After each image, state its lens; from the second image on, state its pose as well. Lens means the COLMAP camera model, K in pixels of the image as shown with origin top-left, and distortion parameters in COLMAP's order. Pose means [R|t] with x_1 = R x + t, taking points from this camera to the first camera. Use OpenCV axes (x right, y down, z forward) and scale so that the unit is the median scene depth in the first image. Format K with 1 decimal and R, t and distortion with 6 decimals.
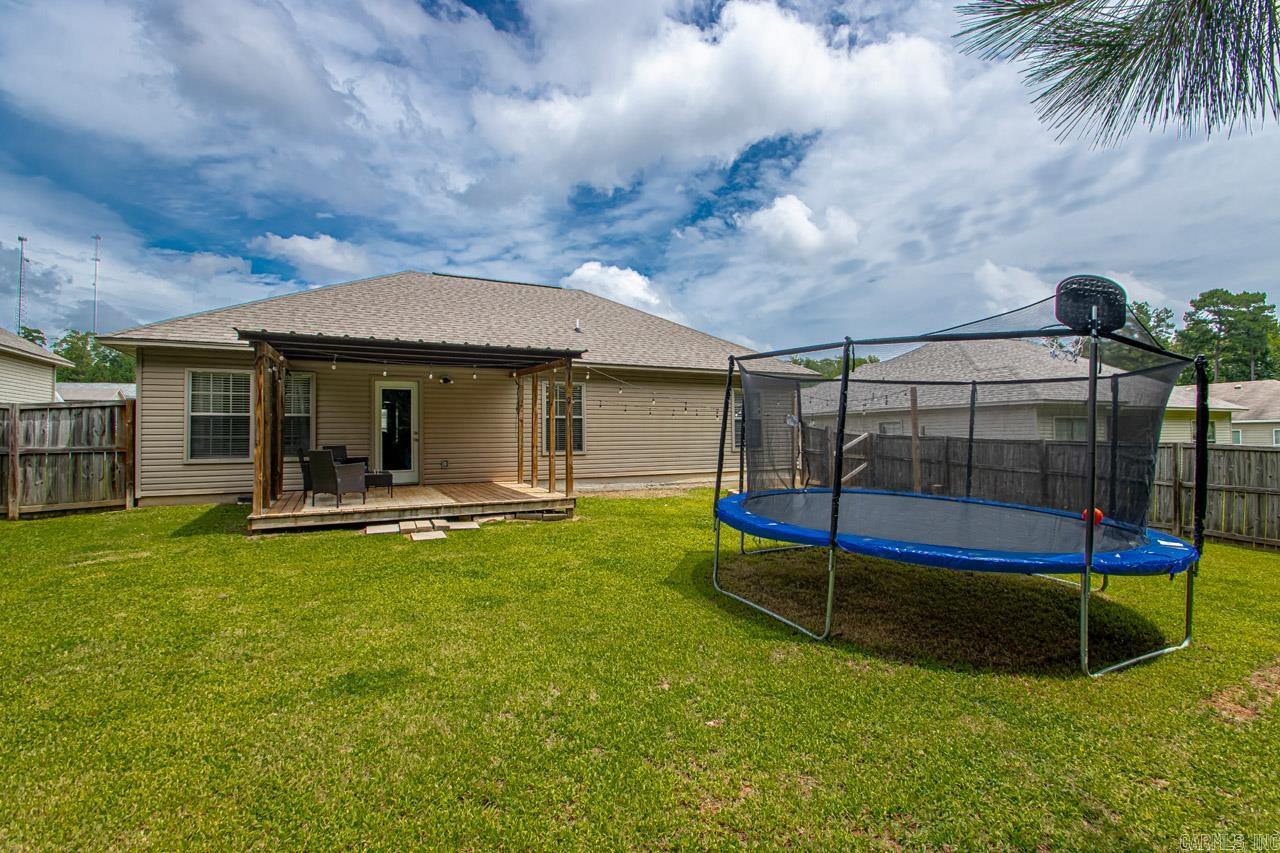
lens RADIAL K [[601.4, 0, 653.0], [0, 601.4, 424.8], [0, 0, 1]] dist [0.012628, -0.014587]
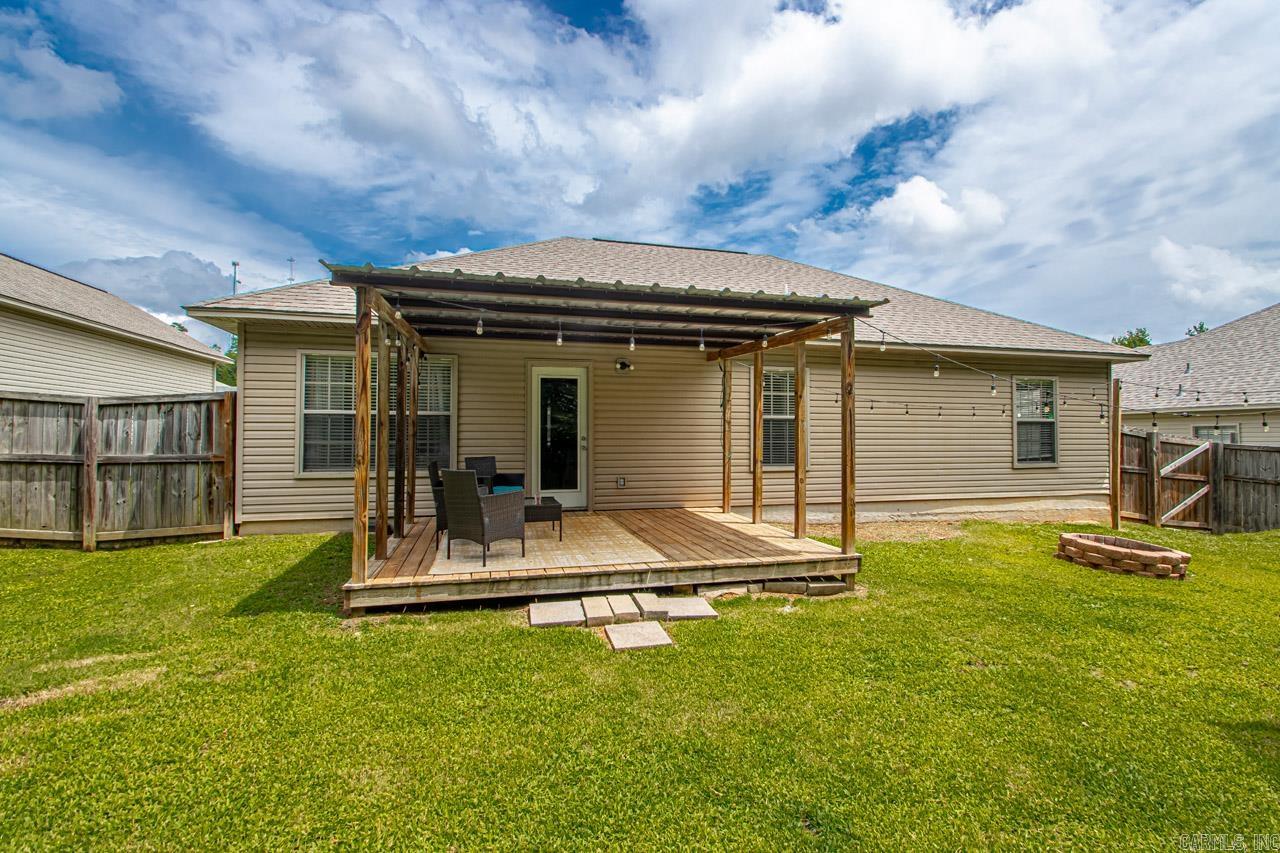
lens RADIAL K [[601.4, 0, 649.7], [0, 601.4, 424.2], [0, 0, 1]] dist [0.012628, -0.014587]
pose [[0.977342, 0.005459, -0.211594, -0.162203], [-0.005844, 0.999982, -0.001196, -0.003203], [0.211584, 0.002406, 0.977357, 0.307933]]
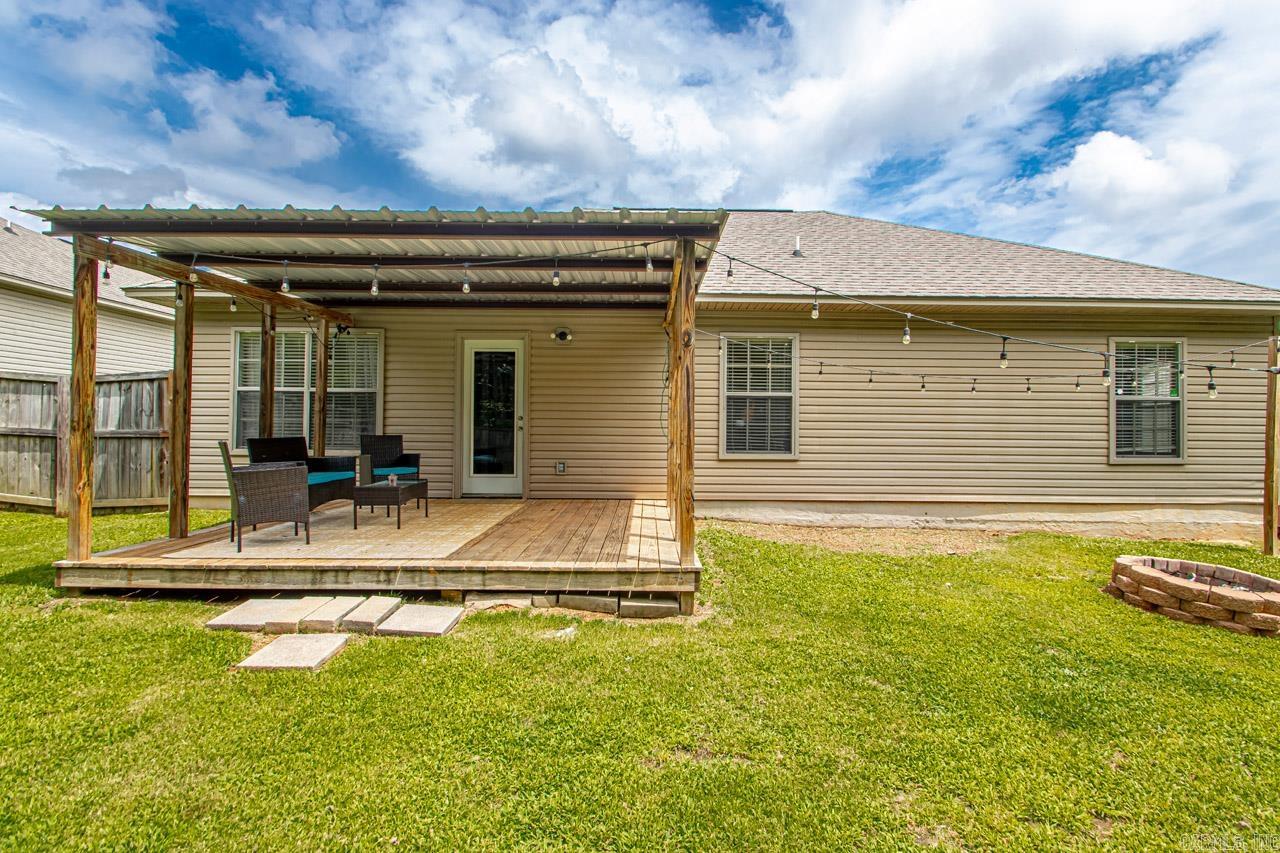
lens RADIAL K [[601.4, 0, 649.9], [0, 601.4, 421.1], [0, 0, 1]] dist [0.012628, -0.014587]
pose [[0.890189, 0.009675, -0.455489, 0.025435], [-0.008806, 0.999953, 0.004030, 0.012761], [0.455507, 0.000424, 0.890232, 0.480293]]
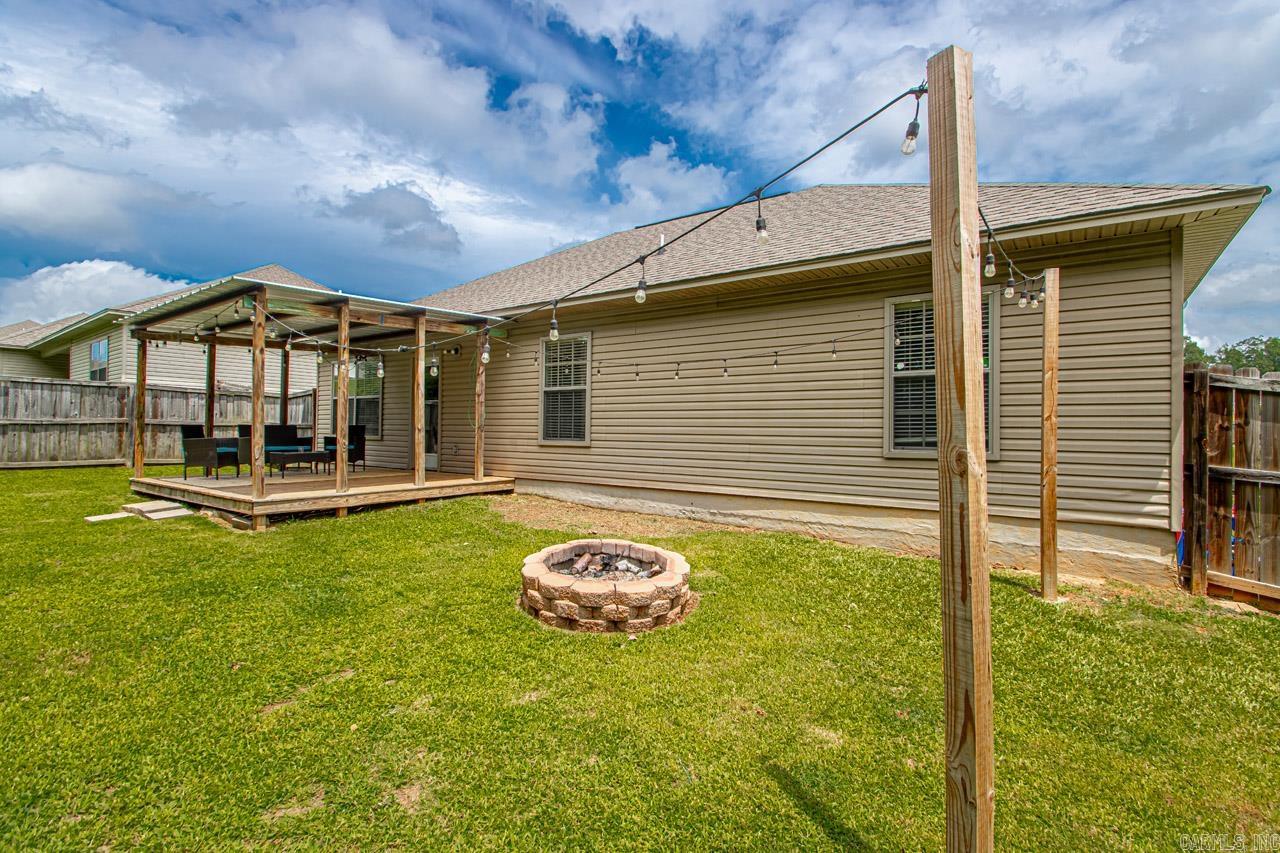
lens RADIAL K [[601.4, 0, 650.6], [0, 601.4, 426.0], [0, 0, 1]] dist [0.012628, -0.014587]
pose [[0.454802, 0.004277, -0.890582, 0.529294], [-0.001564, 0.999991, 0.004004, 0.027870], [0.890591, -0.000428, 0.454804, 0.861097]]
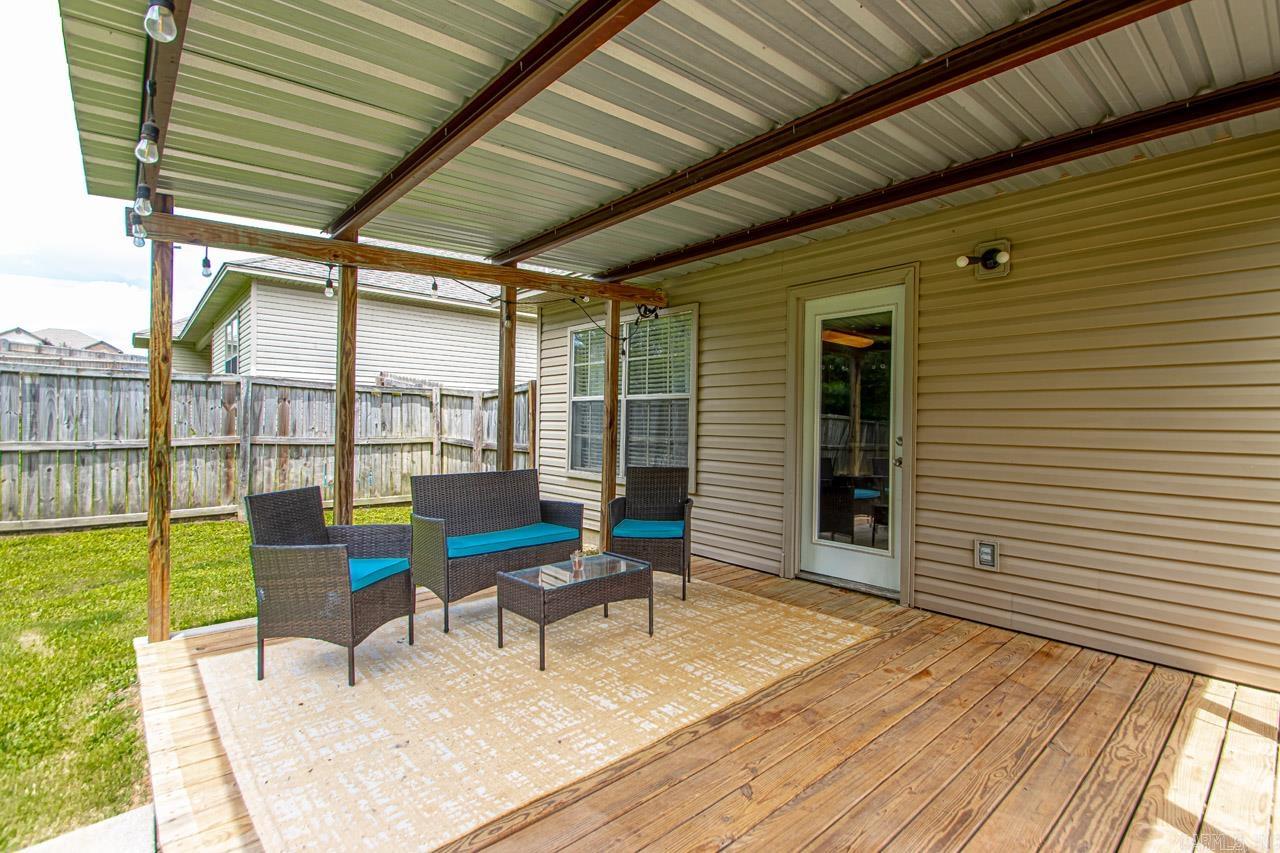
lens RADIAL K [[601.4, 0, 649.6], [0, 601.4, 423.6], [0, 0, 1]] dist [0.012628, -0.014587]
pose [[0.252178, 0.014019, -0.967579, -0.111270], [0.000129, 0.999895, 0.014521, -0.000795], [0.967681, -0.003787, 0.252149, 0.777357]]
